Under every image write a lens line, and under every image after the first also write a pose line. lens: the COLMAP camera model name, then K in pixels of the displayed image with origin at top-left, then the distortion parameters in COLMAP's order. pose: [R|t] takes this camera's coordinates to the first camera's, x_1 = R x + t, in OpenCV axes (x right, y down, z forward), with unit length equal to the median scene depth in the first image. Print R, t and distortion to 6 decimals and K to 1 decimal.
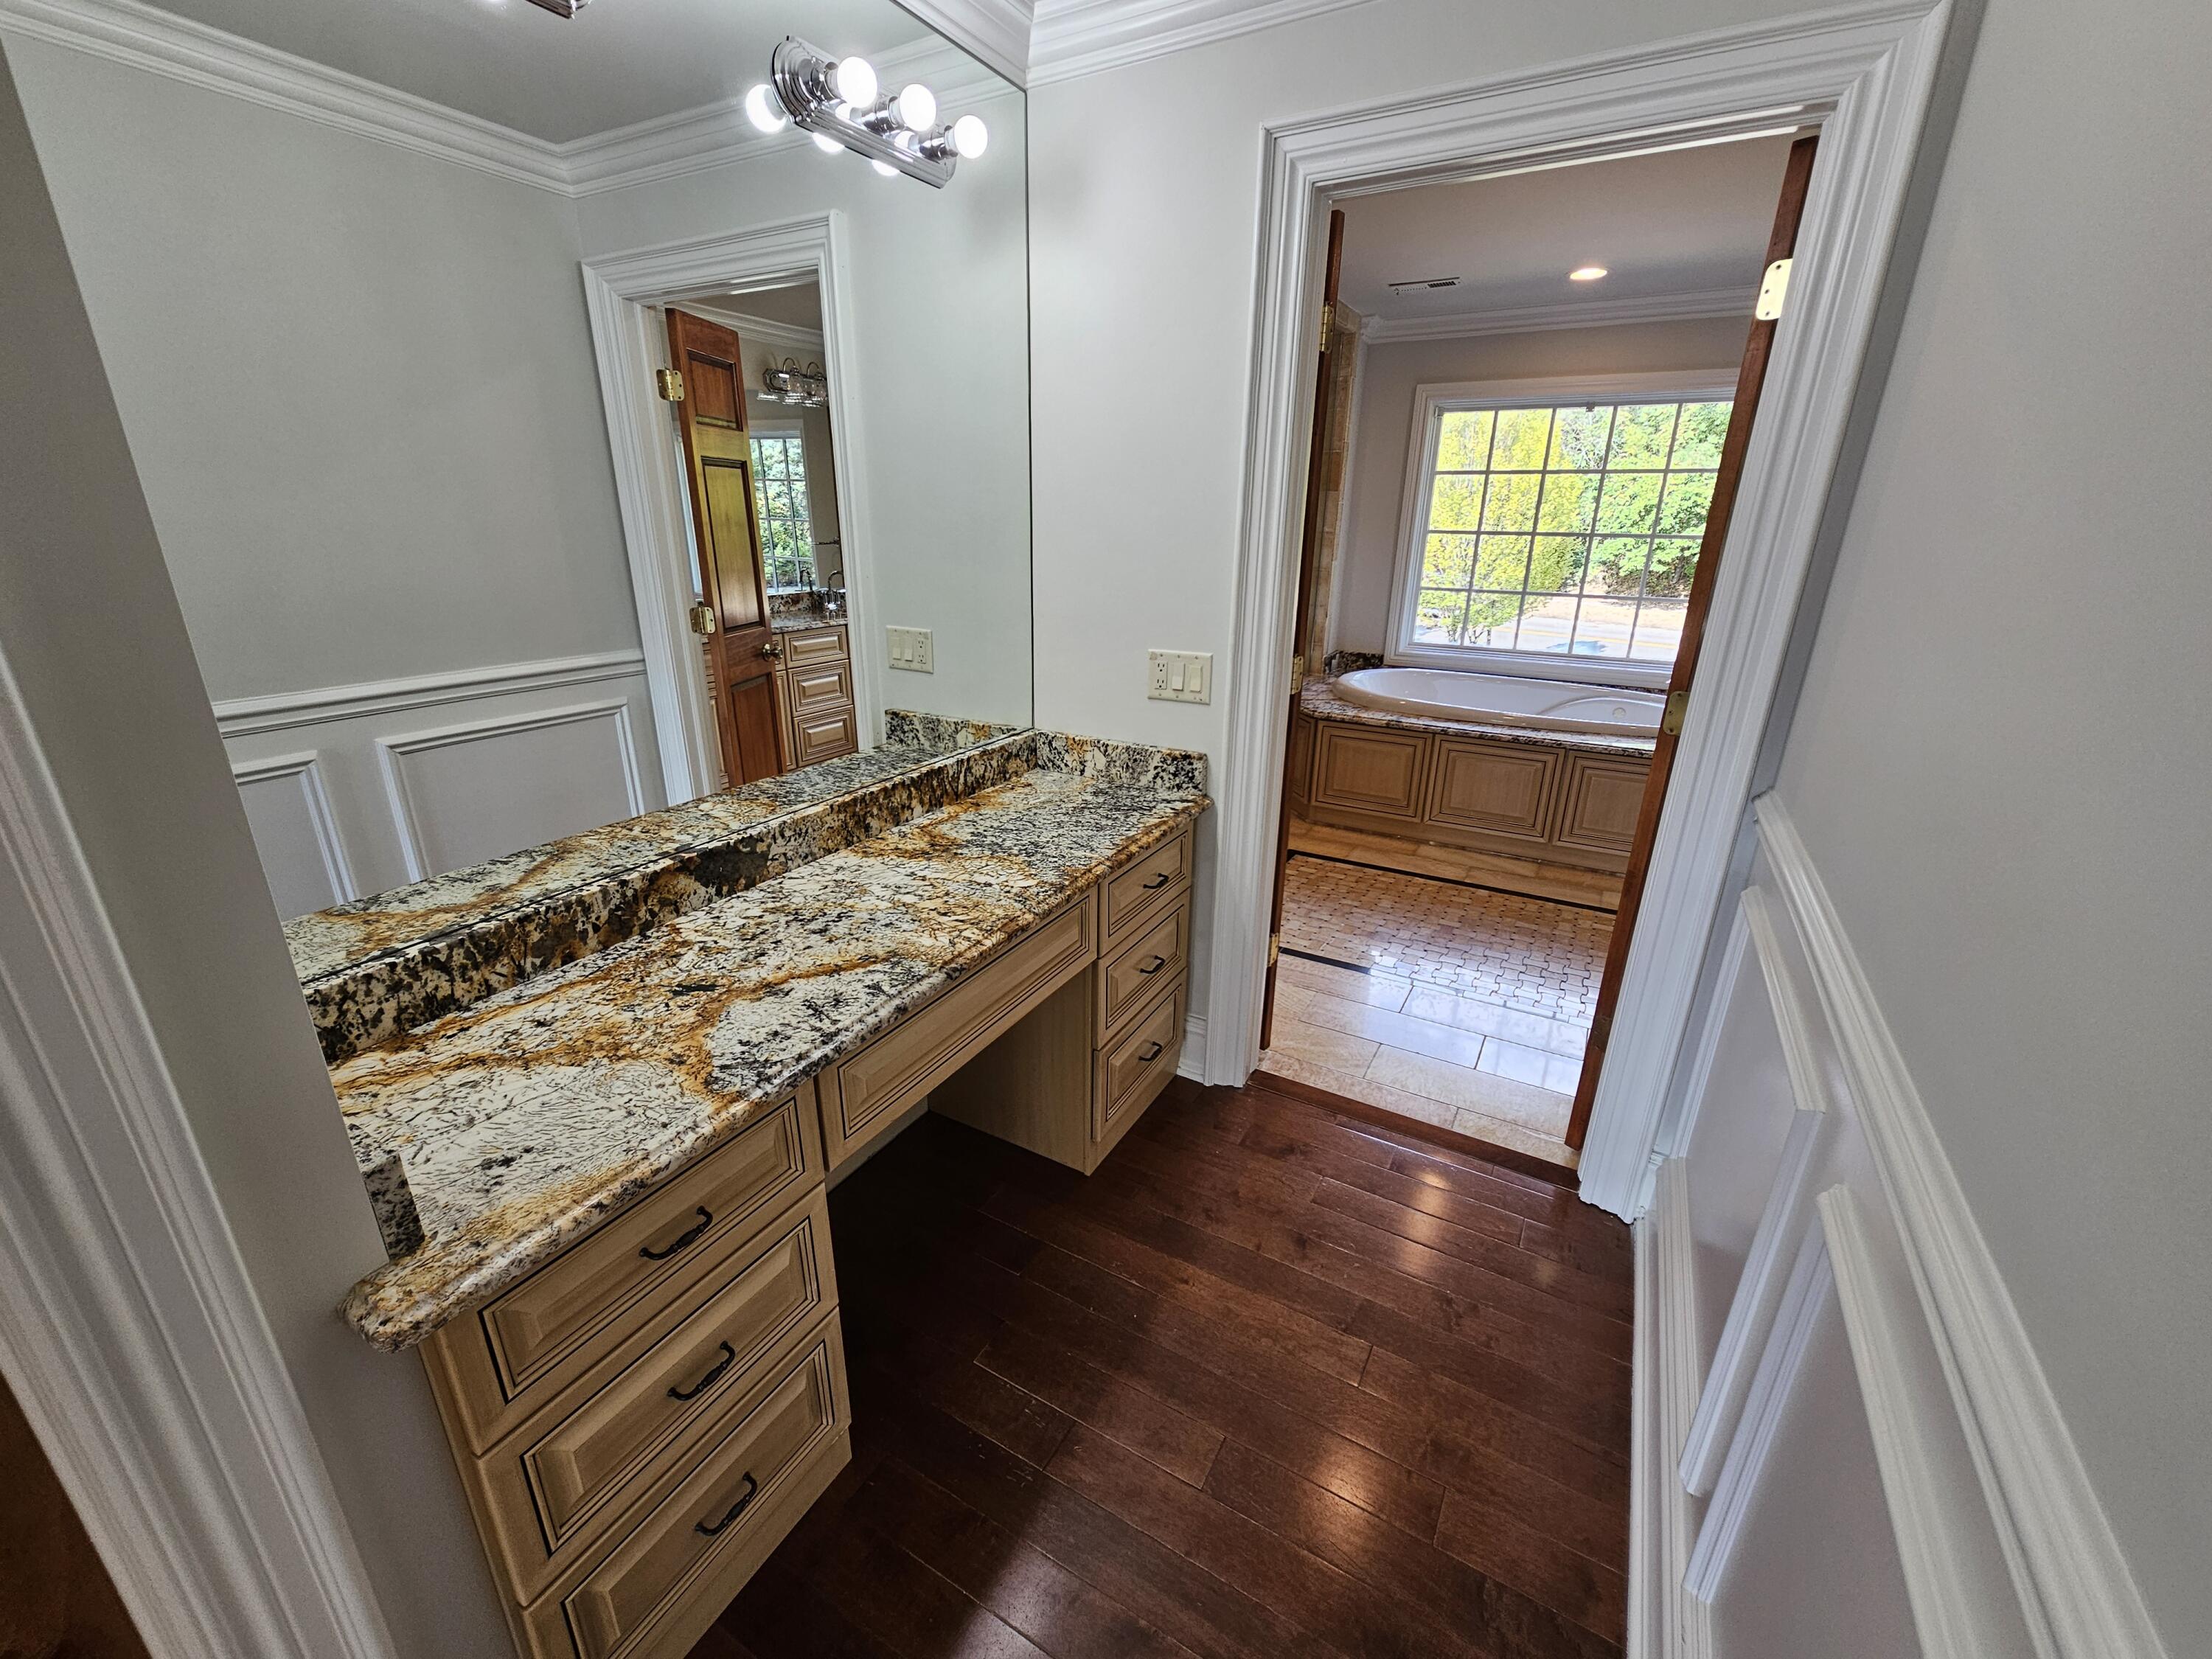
lens RADIAL K [[899.4, 0, 1084.2], [0, 899.4, 835.7], [0, 0, 1]] dist [0.001881, -0.003724]
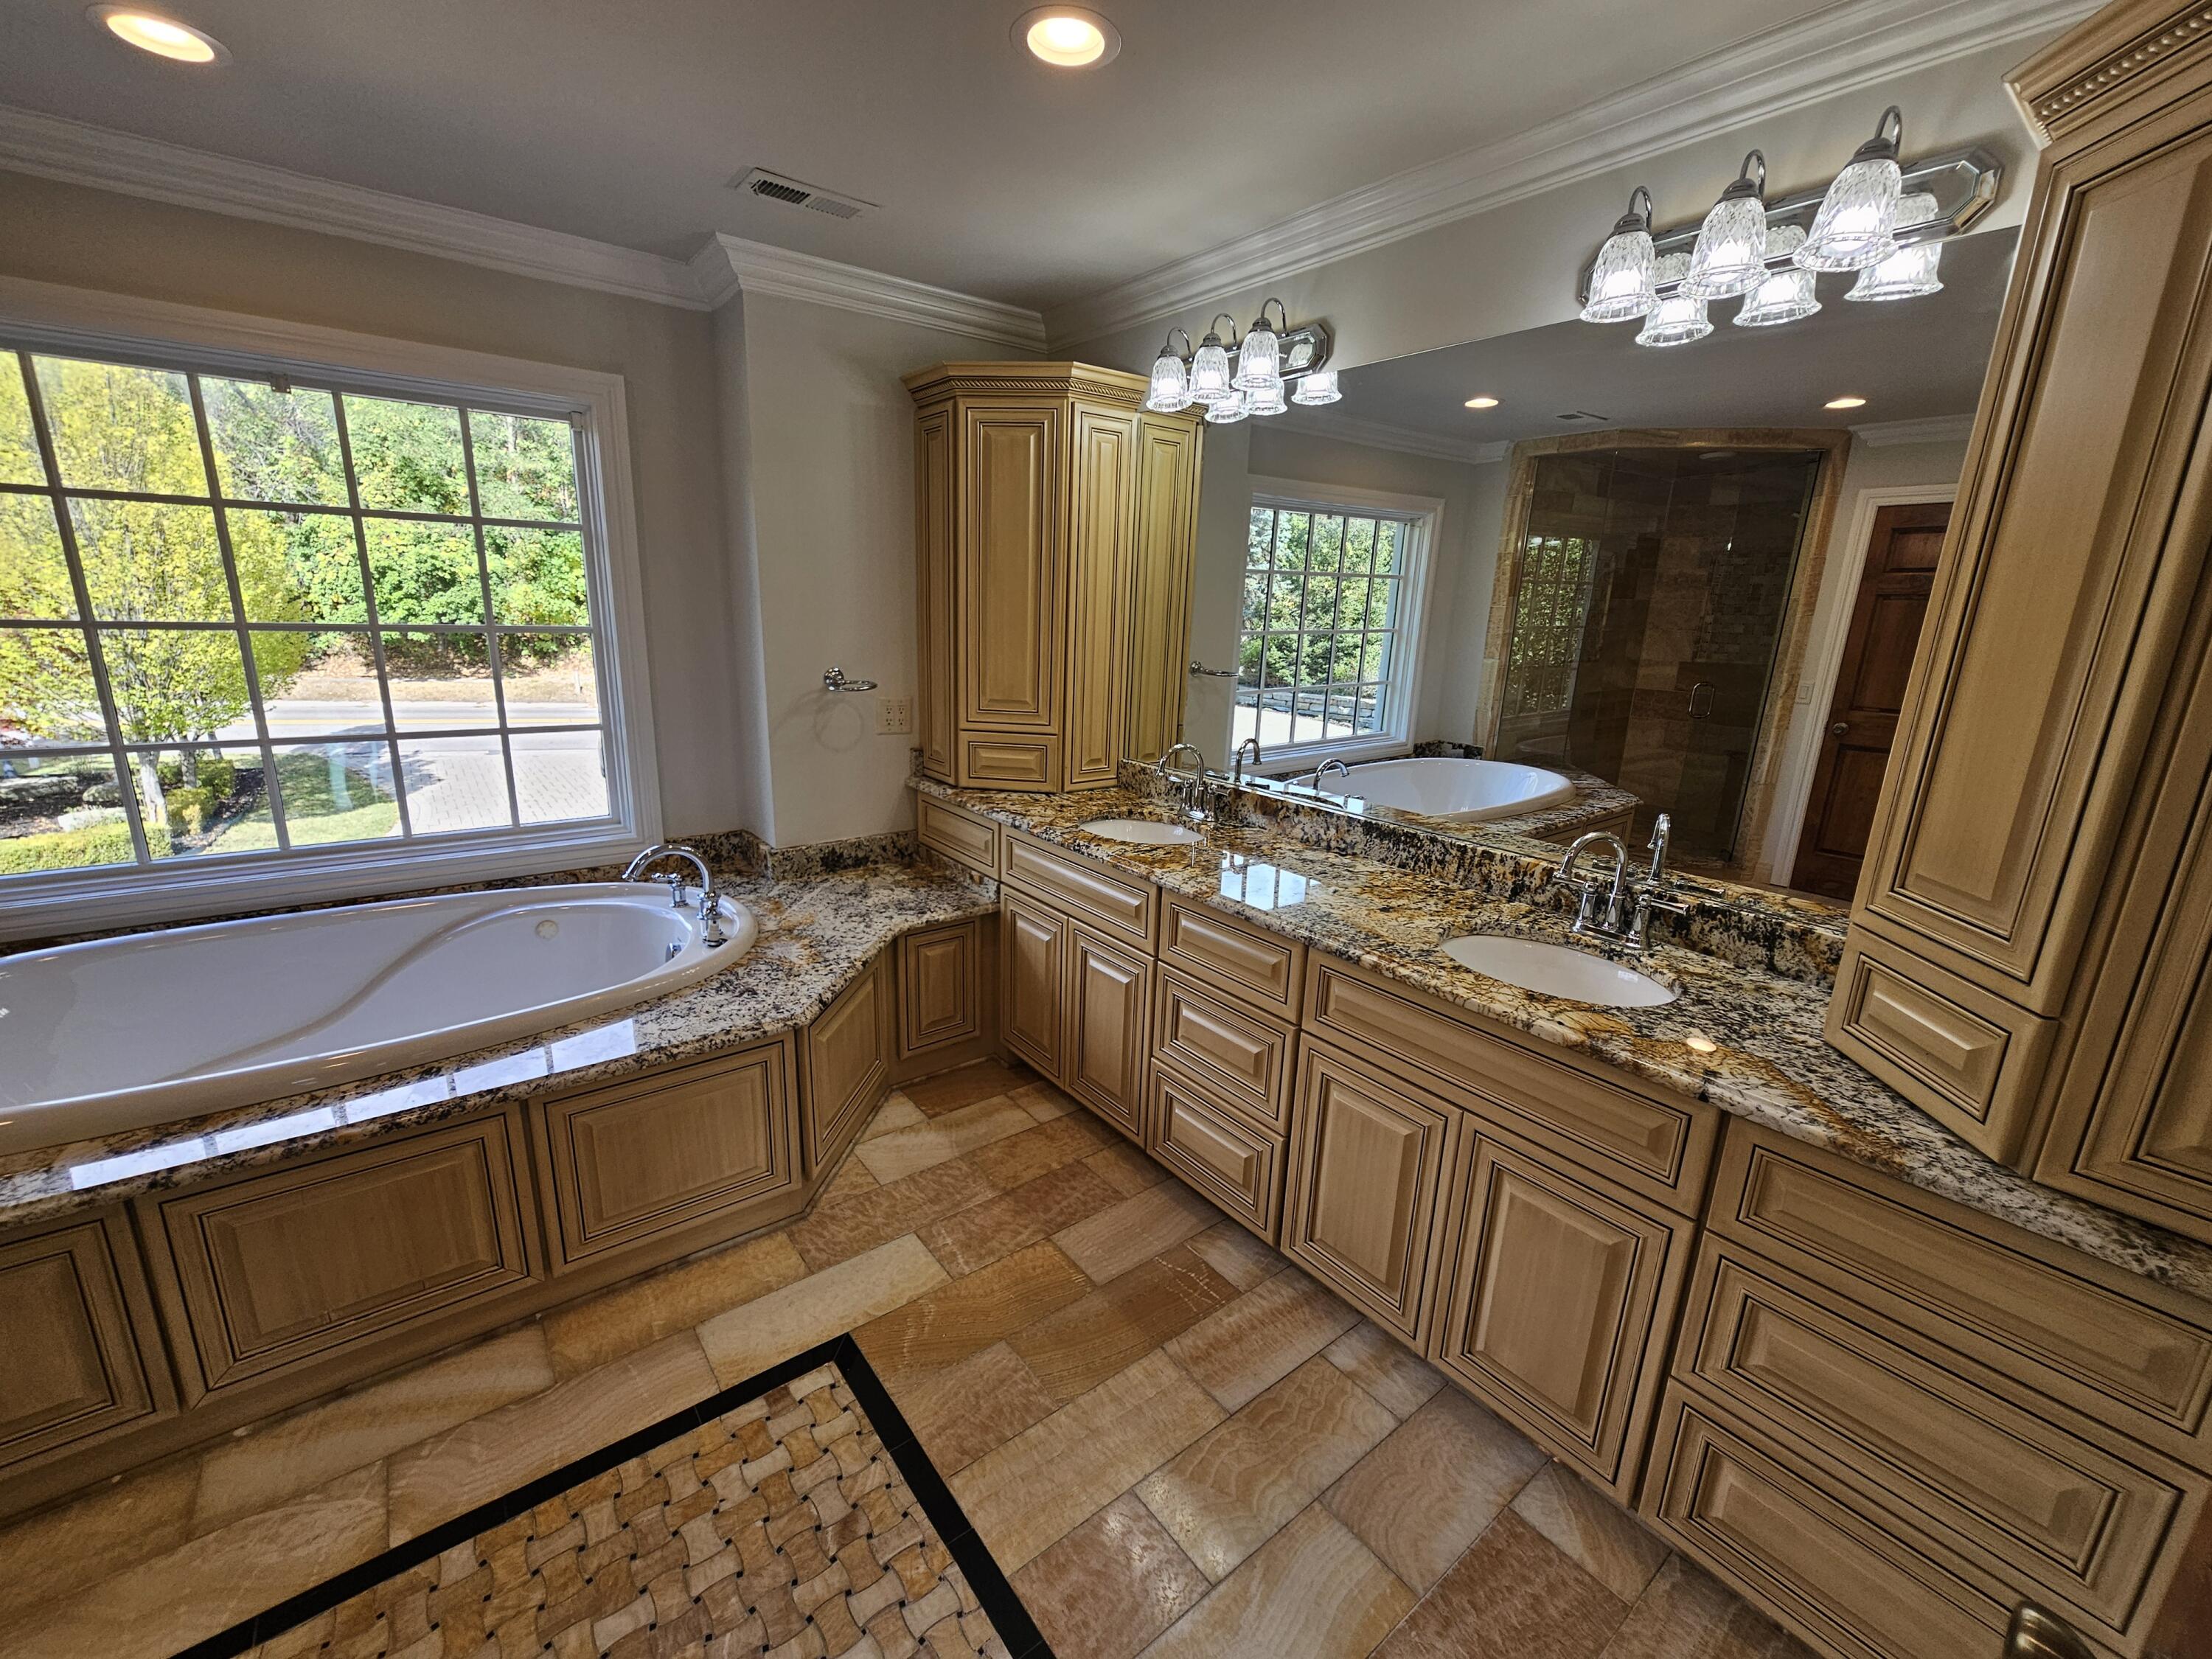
lens RADIAL K [[899.4, 0, 1094.1], [0, 899.4, 831.4], [0, 0, 1]] dist [0.001881, -0.003724]
pose [[0.370953, -0.224067, 0.901215, 0.230517], [0.284527, 0.951206, 0.119381, -0.174623], [-0.883990, 0.212135, 0.416605, 0.458930]]
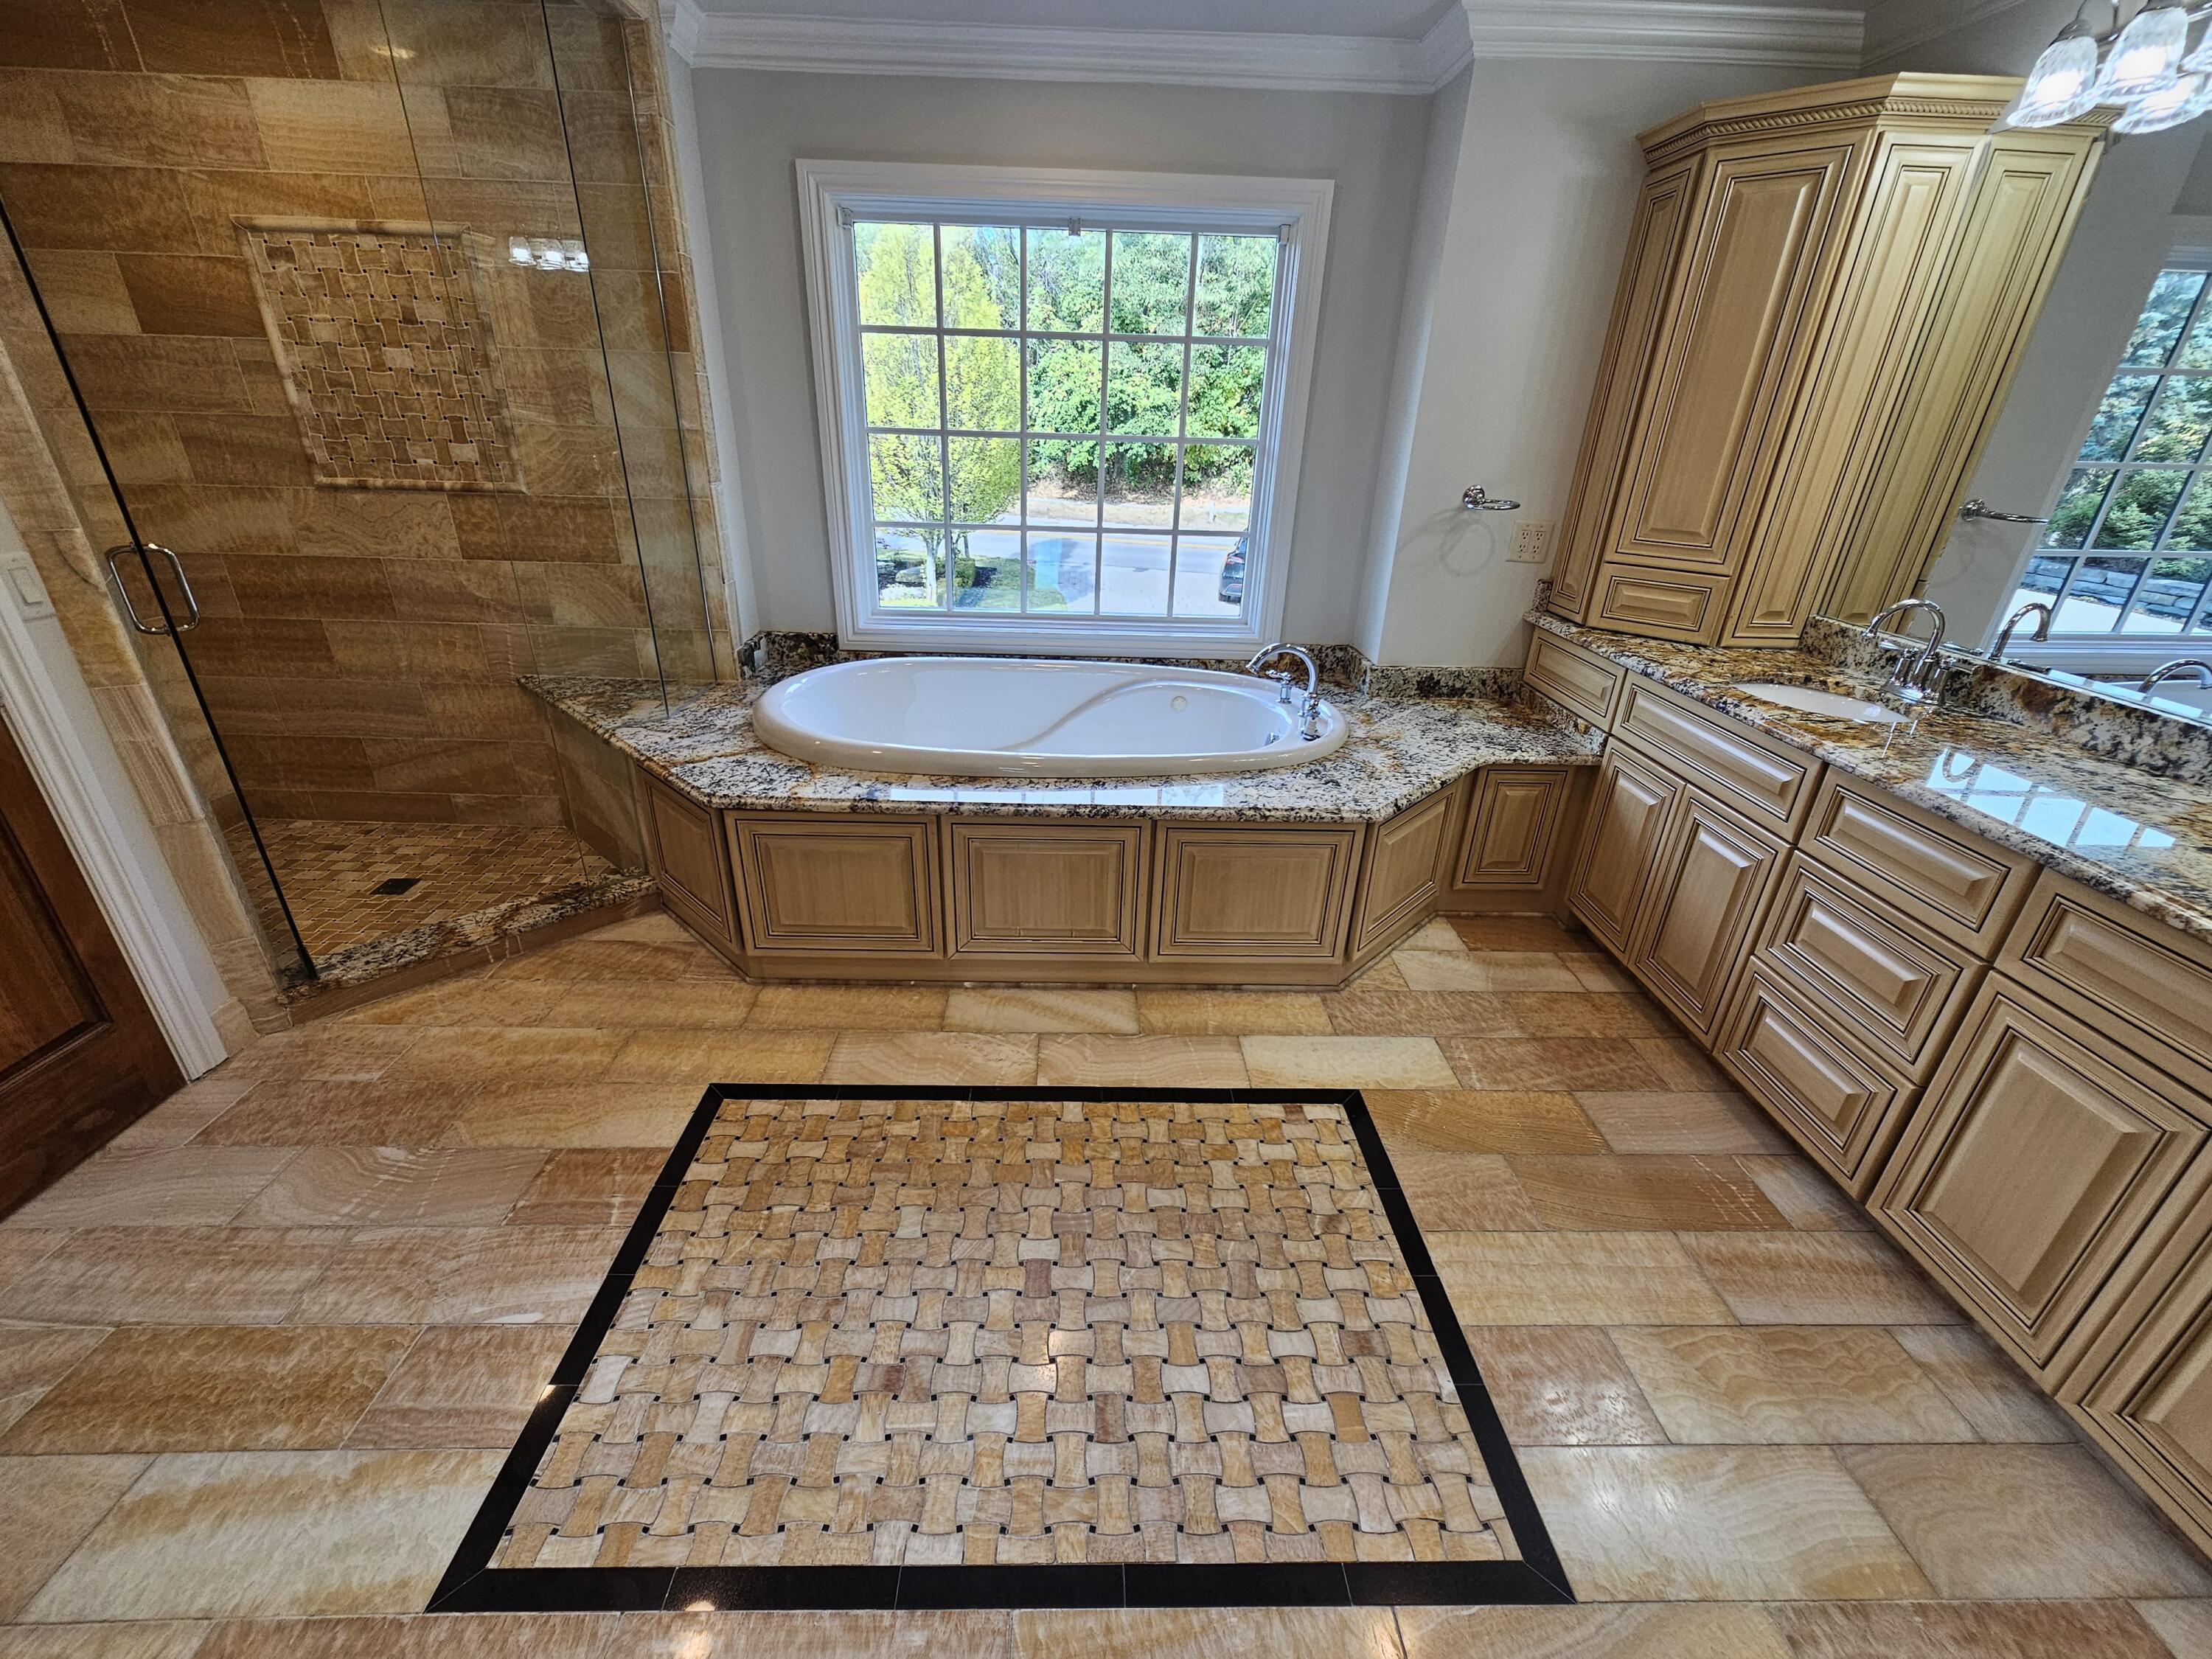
lens RADIAL K [[899.4, 0, 1090.8], [0, 899.4, 833.5], [0, 0, 1]] dist [0.001881, -0.003724]
pose [[0.852378, -0.206110, 0.480594, 0.190003], [0.156166, 0.977439, 0.142216, -0.156601], [-0.499063, -0.046169, 0.865335, 0.449248]]
